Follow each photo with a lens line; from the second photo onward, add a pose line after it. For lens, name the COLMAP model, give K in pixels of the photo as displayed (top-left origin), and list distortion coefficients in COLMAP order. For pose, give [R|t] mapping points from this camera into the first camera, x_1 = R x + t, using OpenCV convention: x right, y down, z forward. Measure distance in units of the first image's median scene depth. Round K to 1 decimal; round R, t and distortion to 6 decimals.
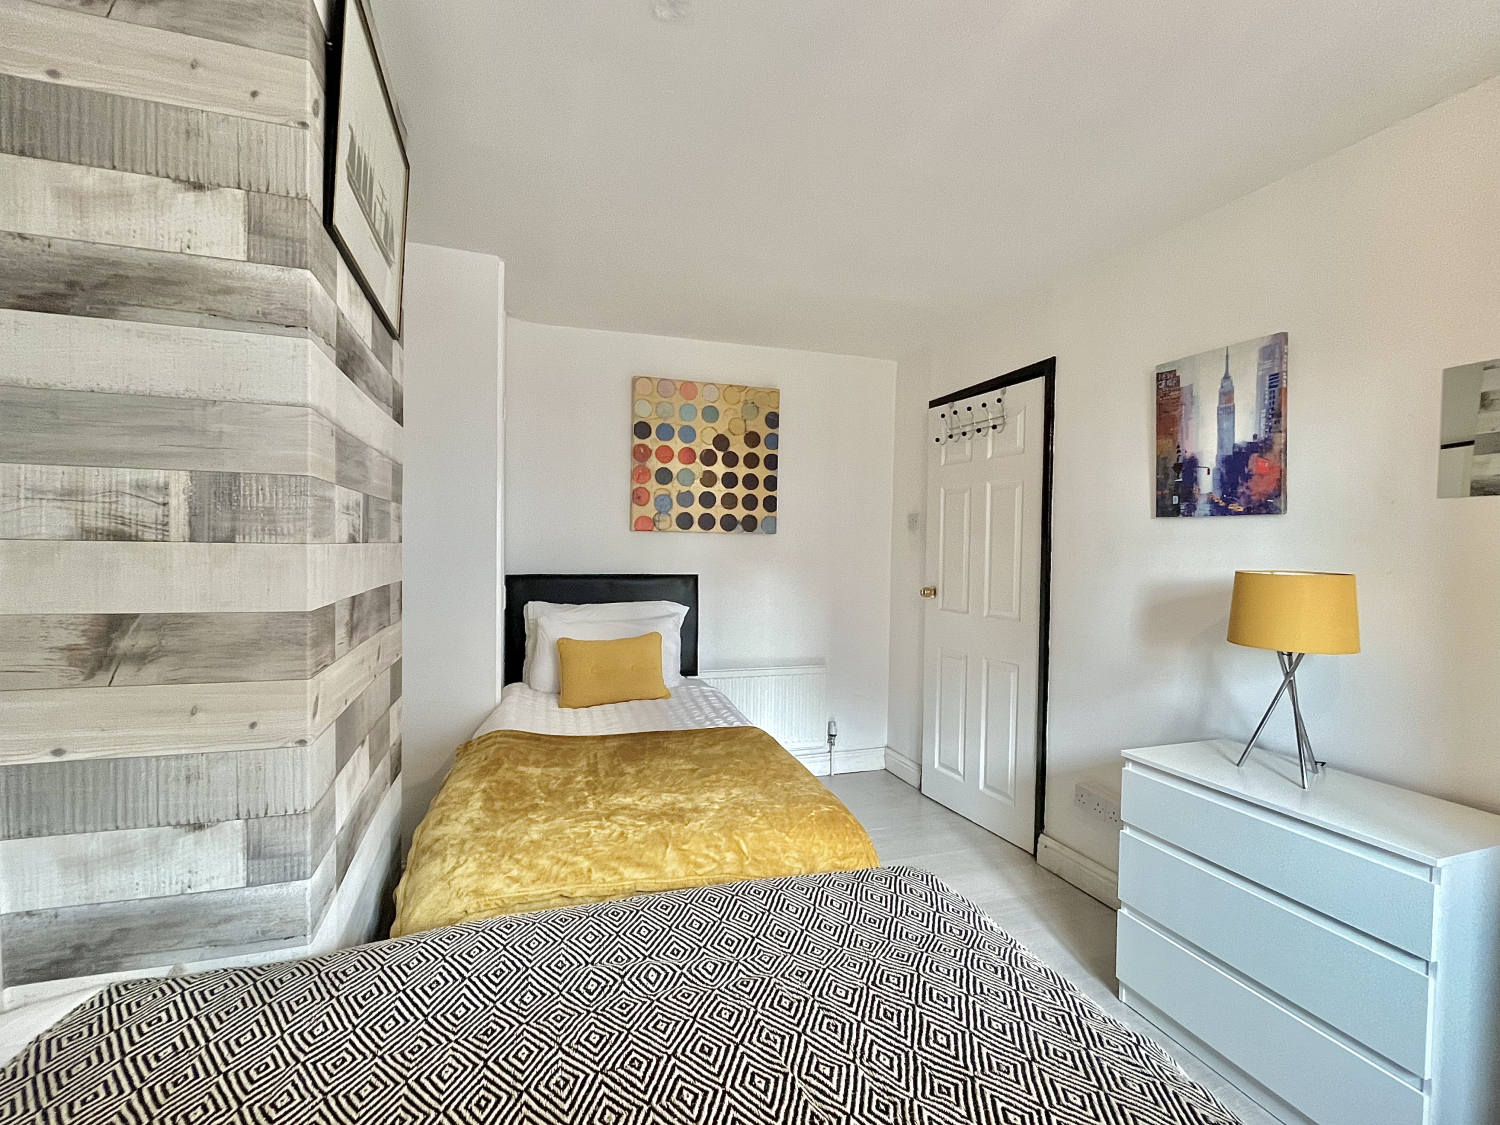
lens RADIAL K [[682.9, 0, 745.3], [0, 682.9, 559.0], [0, 0, 1]] dist [-0.001815, -0.000635]
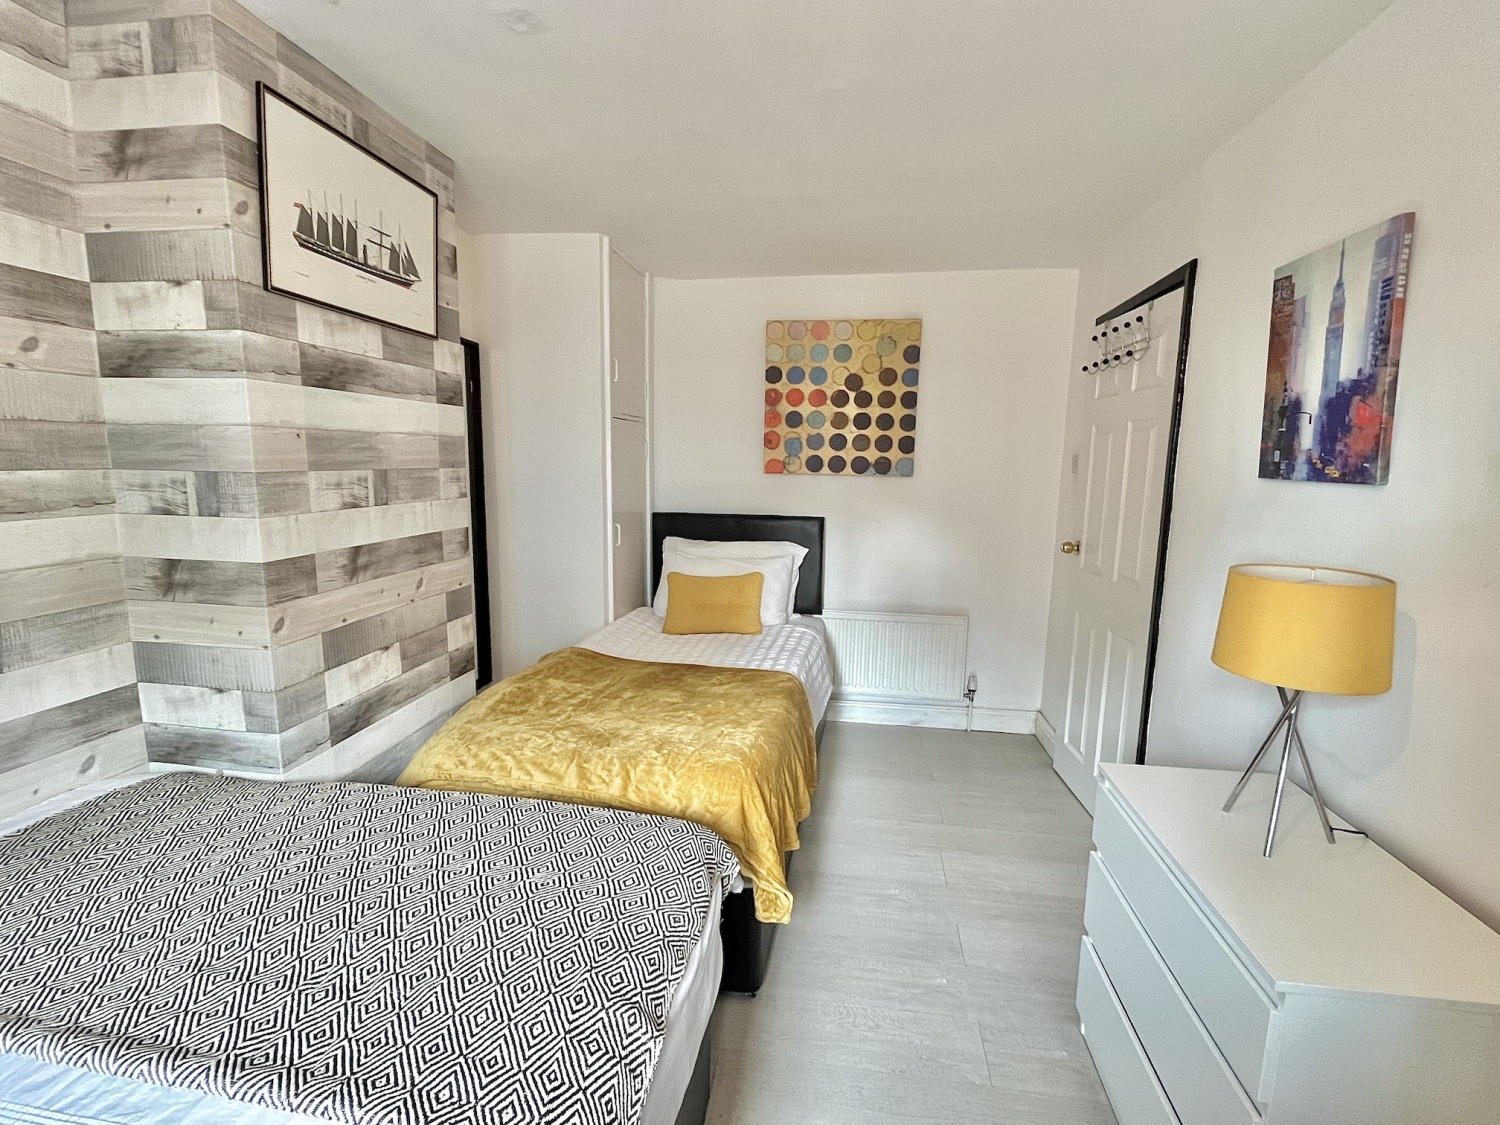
lens RADIAL K [[682.9, 0, 751.7], [0, 682.9, 559.3], [0, 0, 1]] dist [-0.001815, -0.000635]
pose [[0.893591, 0.065303, -0.444106, 0.495921], [-0.012136, 0.992514, 0.121523, -0.063531], [0.448717, -0.103202, 0.887695, 0.074696]]
